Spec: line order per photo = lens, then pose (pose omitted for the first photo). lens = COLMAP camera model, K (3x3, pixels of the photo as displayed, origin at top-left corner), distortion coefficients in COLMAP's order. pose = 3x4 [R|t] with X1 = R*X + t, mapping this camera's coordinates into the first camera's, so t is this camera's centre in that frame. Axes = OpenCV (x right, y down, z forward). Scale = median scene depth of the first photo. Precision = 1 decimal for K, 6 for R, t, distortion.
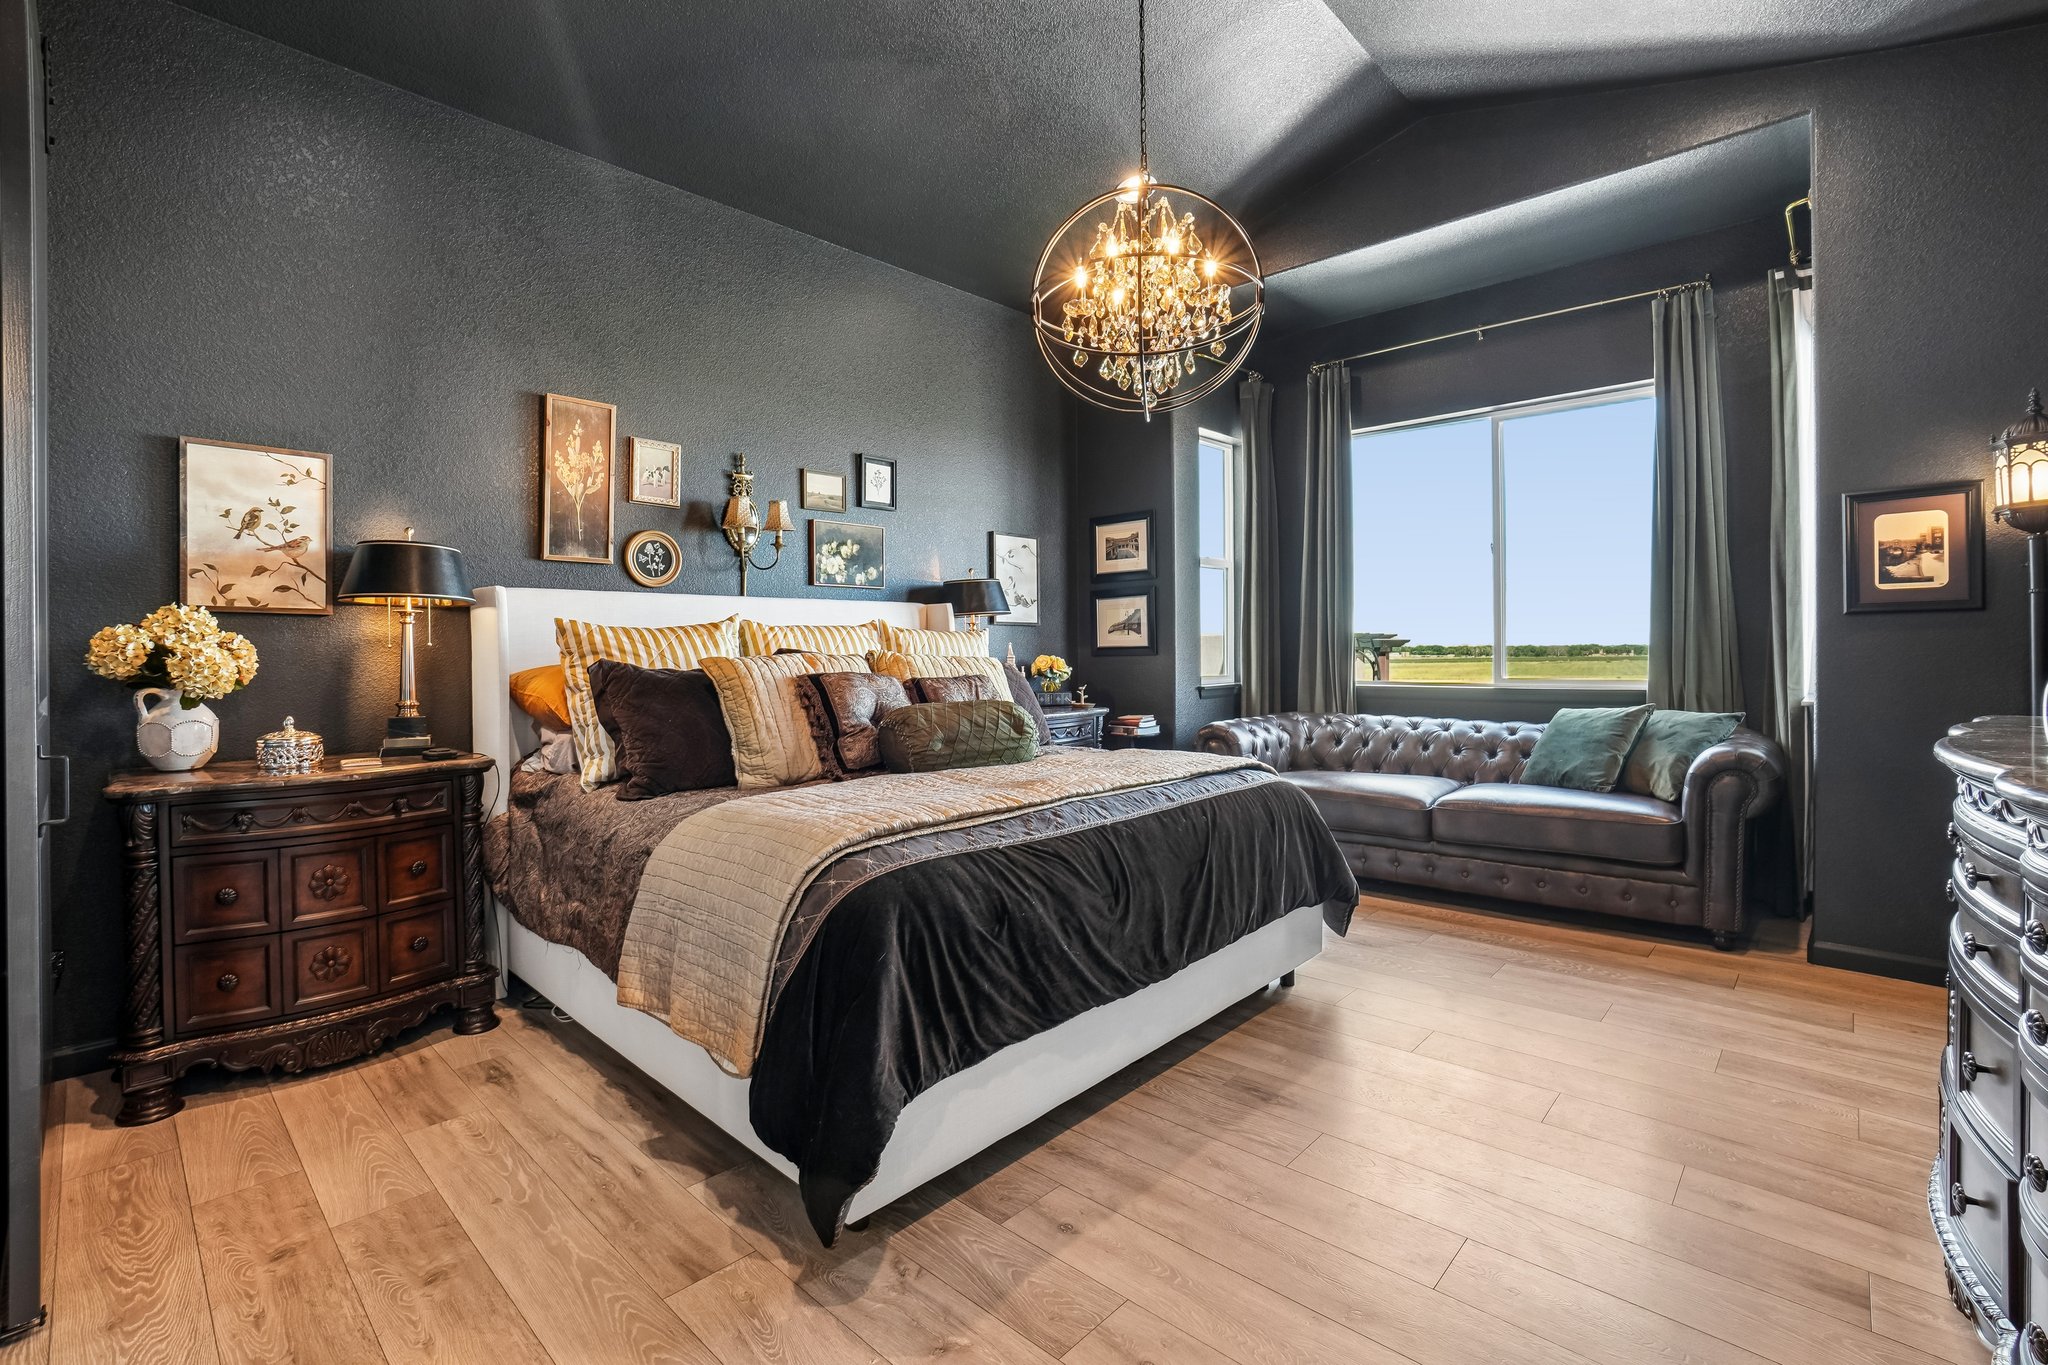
lens RADIAL K [[898.3, 0, 1013.0], [0, 898.3, 675.6], [0, 0, 1]] dist [-0.065752, 0.021460]
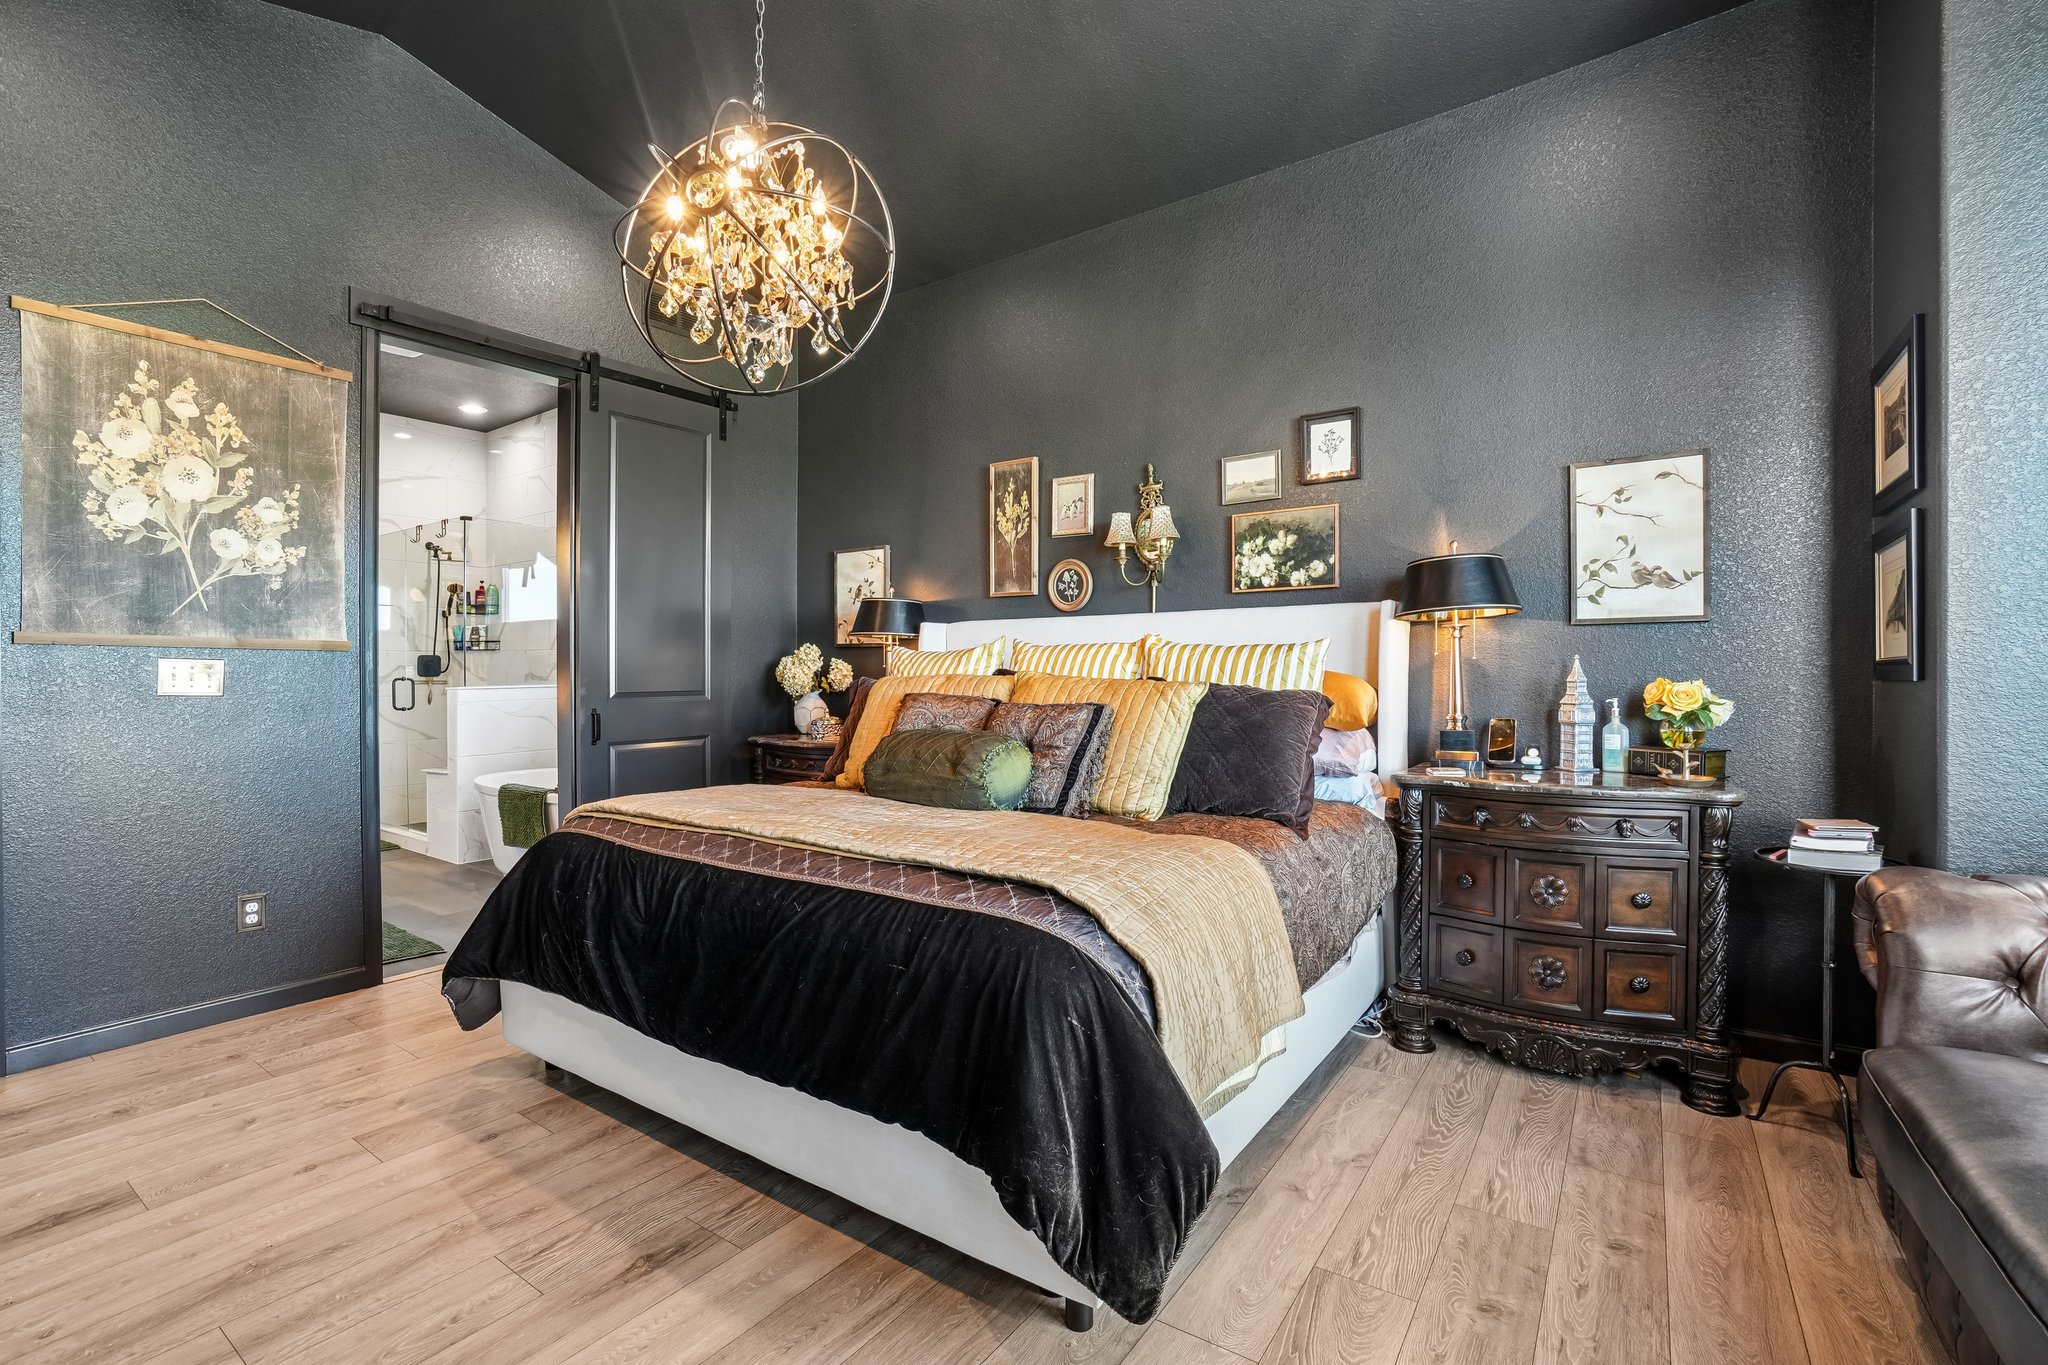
lens RADIAL K [[921.2, 0, 979.1], [0, 921.2, 678.1], [0, 0, 1]] dist [-0.037542, 0.023637]
pose [[0.129484, 0.013656, -0.991487, 0.702577], [-0.023134, 0.999675, 0.010748, -0.027171], [0.991312, 0.021546, 0.129758, 0.743015]]
